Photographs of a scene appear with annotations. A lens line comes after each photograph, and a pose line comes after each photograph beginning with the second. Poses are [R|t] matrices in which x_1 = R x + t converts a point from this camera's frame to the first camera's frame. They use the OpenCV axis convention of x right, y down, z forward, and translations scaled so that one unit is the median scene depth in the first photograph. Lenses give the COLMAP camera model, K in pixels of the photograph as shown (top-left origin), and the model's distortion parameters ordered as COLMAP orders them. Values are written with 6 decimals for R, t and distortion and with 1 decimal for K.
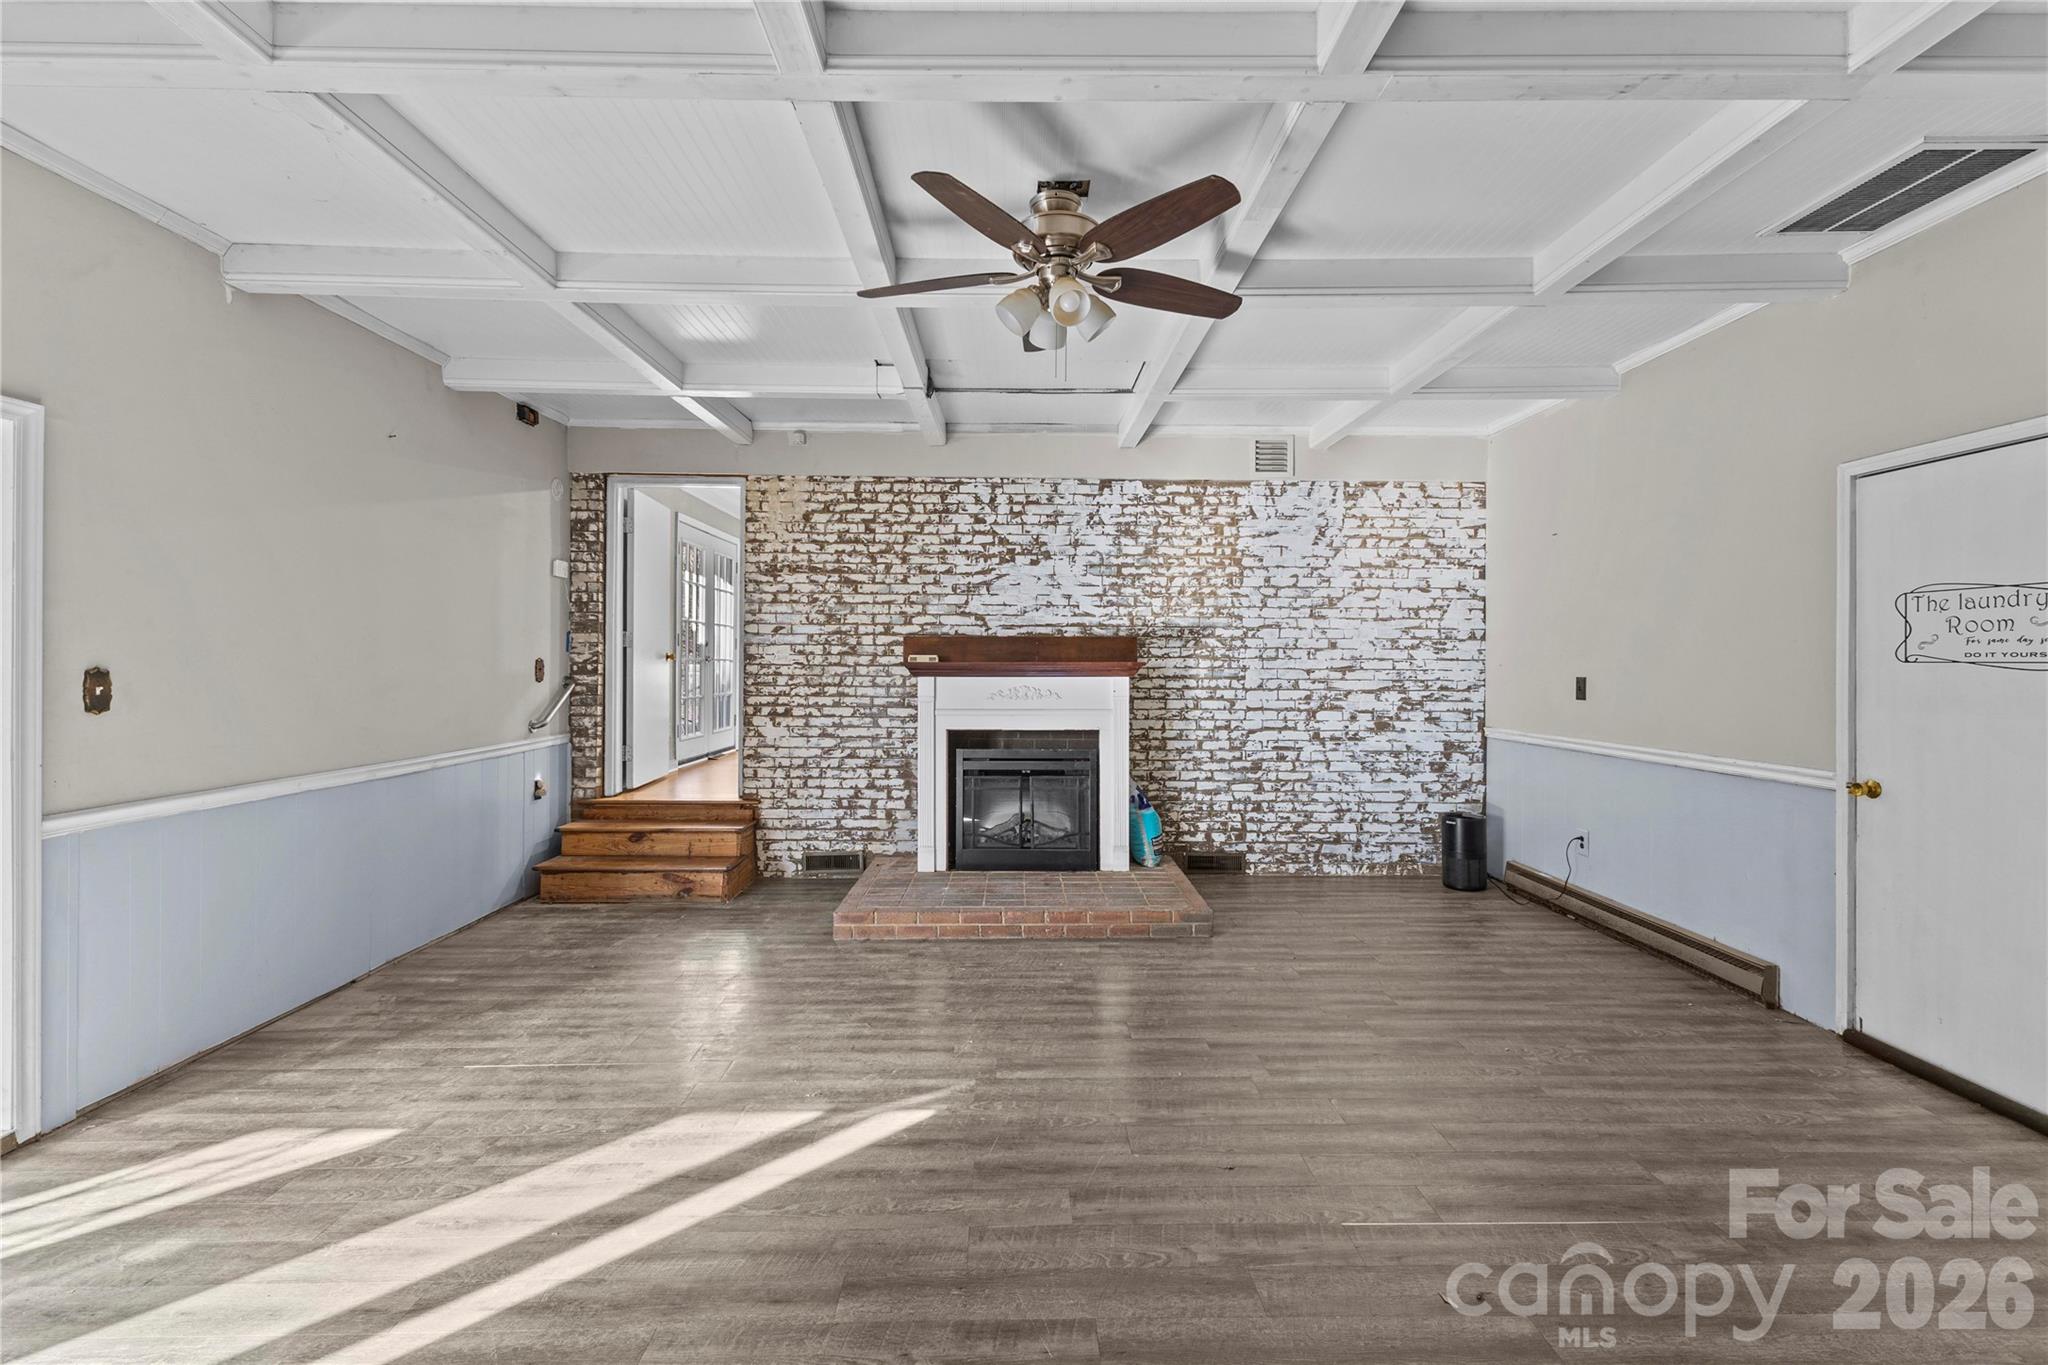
lens RADIAL K [[881.4, 0, 1025.9], [0, 881.4, 672.5], [0, 0, 1]] dist [0.009919, -0.000931]
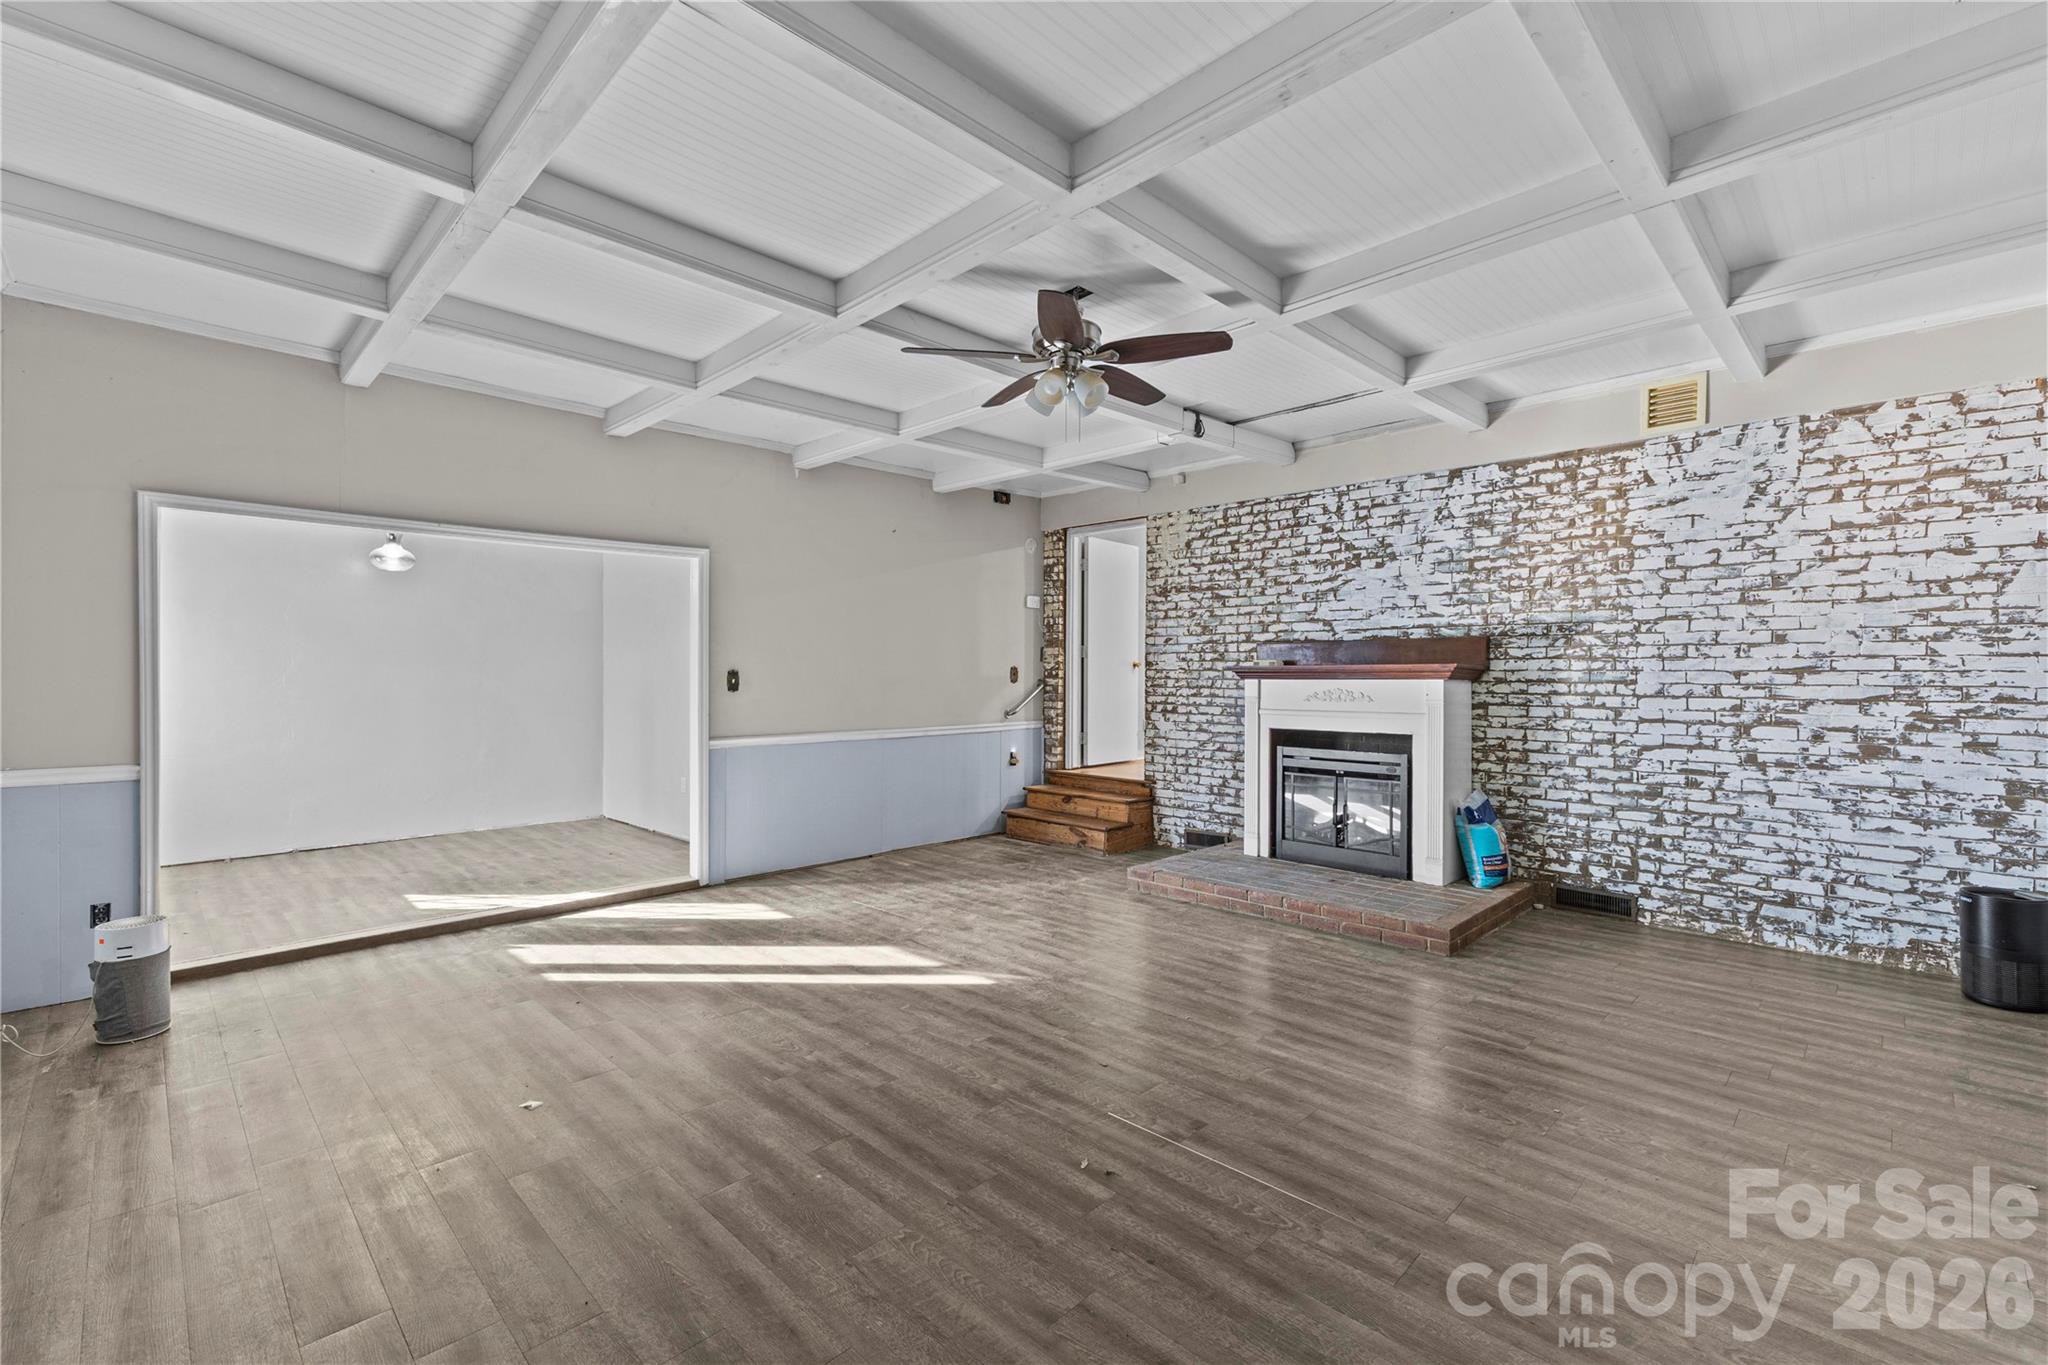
lens RADIAL K [[881.4, 0, 1029.3], [0, 881.4, 684.0], [0, 0, 1]] dist [0.009919, -0.000931]
pose [[0.699321, 0.004550, -0.714793, 0.444643], [-0.005613, 0.999984, 0.000873, 0.010398], [0.714786, 0.003402, 0.699335, 0.023833]]
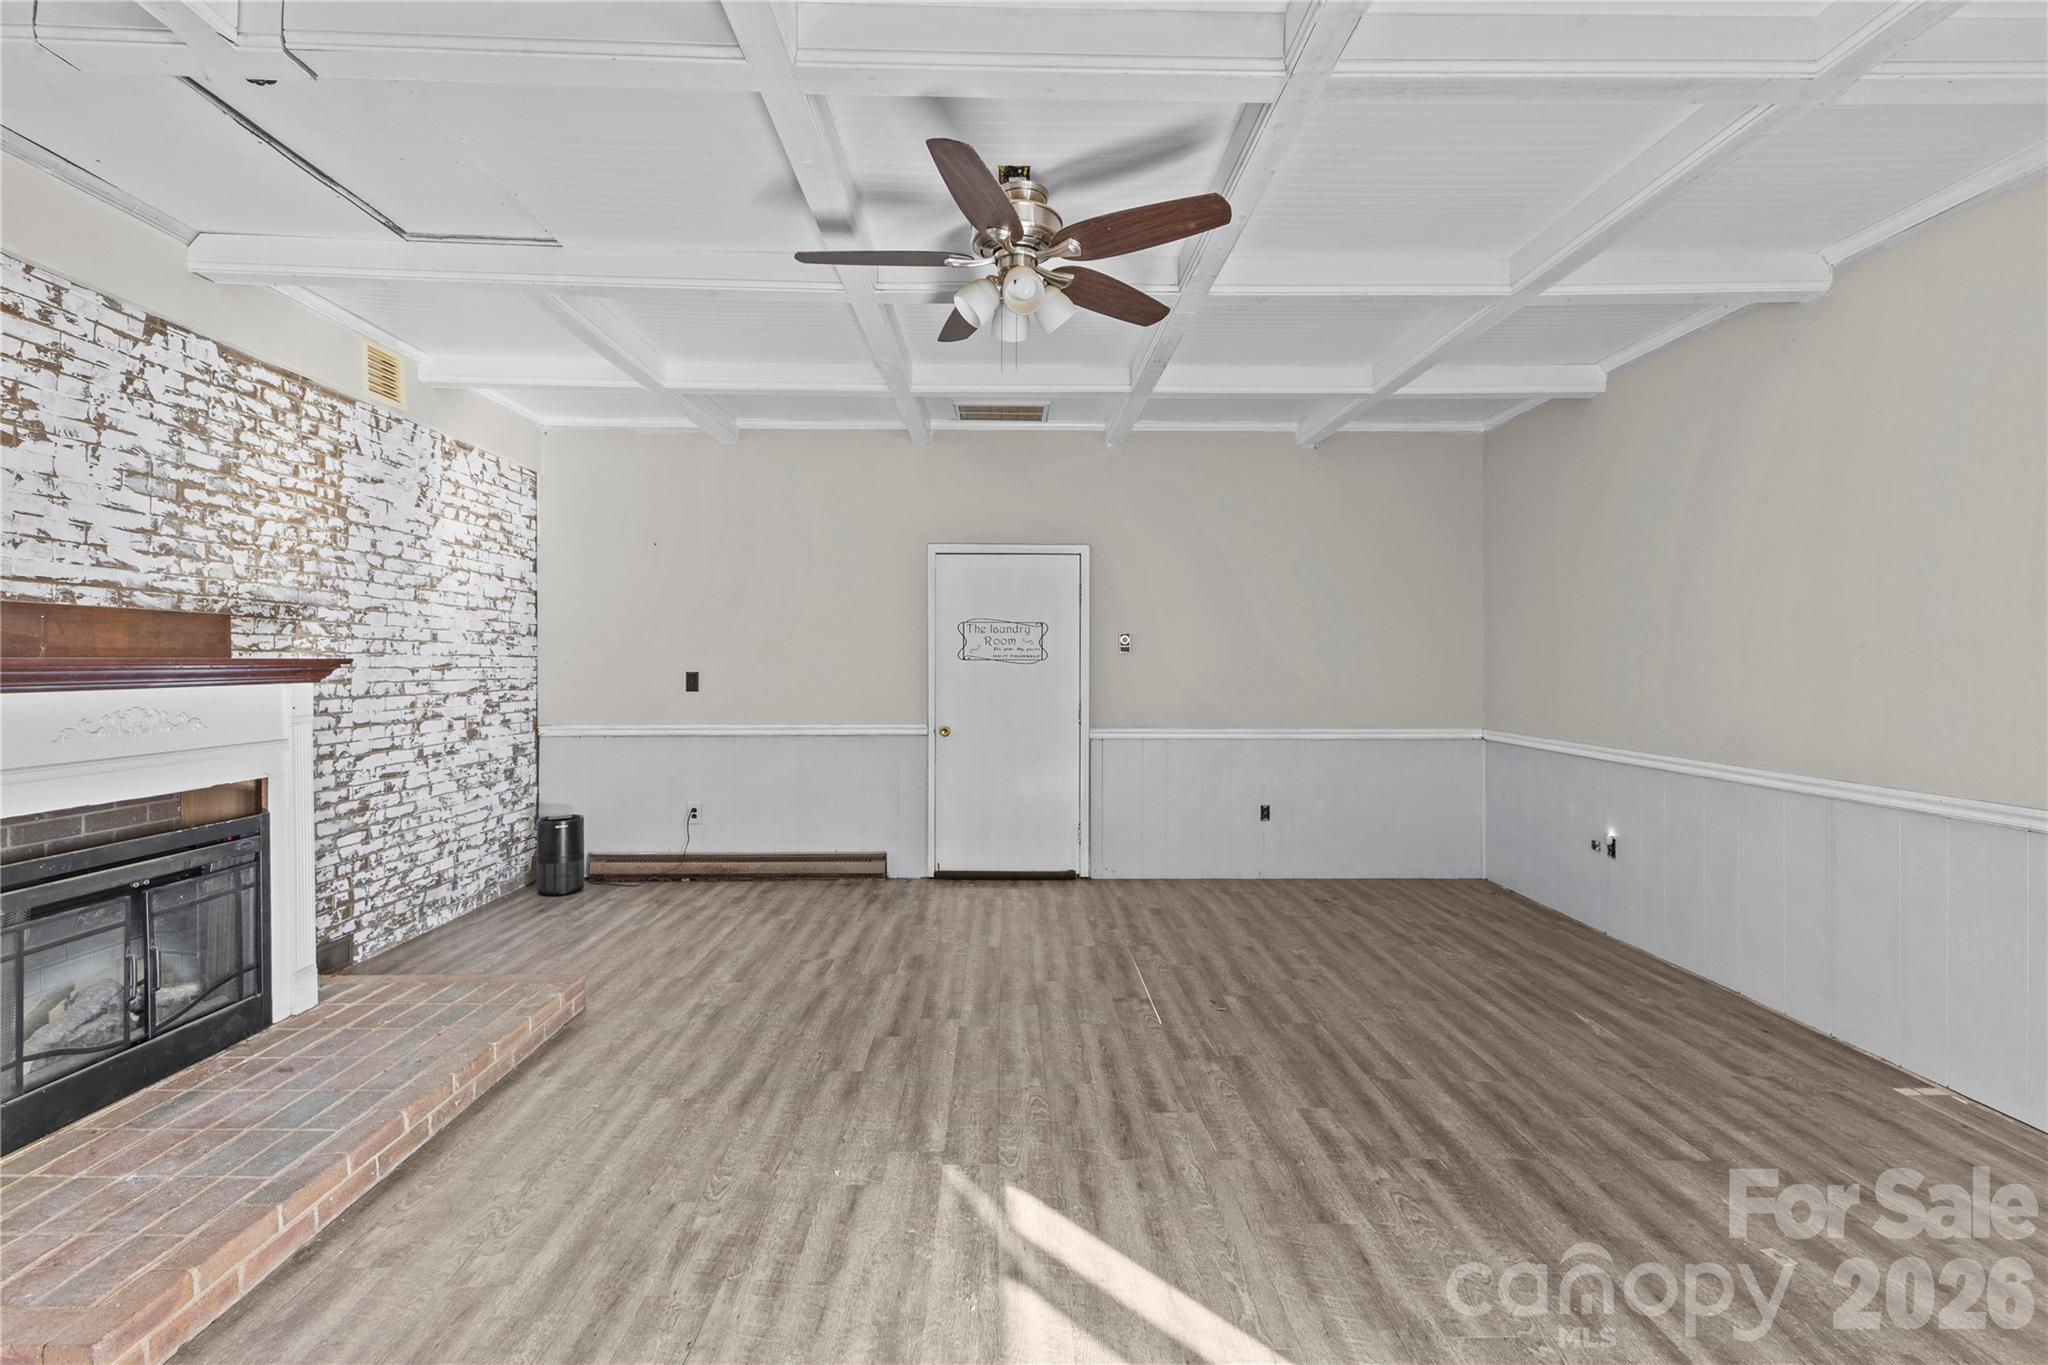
lens RADIAL K [[881.4, 0, 1024.7], [0, 881.4, 667.7], [0, 0, 1]] dist [0.009919, -0.000931]
pose [[-0.002991, -0.009229, 0.999953, -0.453596], [0.010158, 0.999906, 0.009259, -0.005633], [-0.999944, 0.010185, -0.002897, 0.476201]]
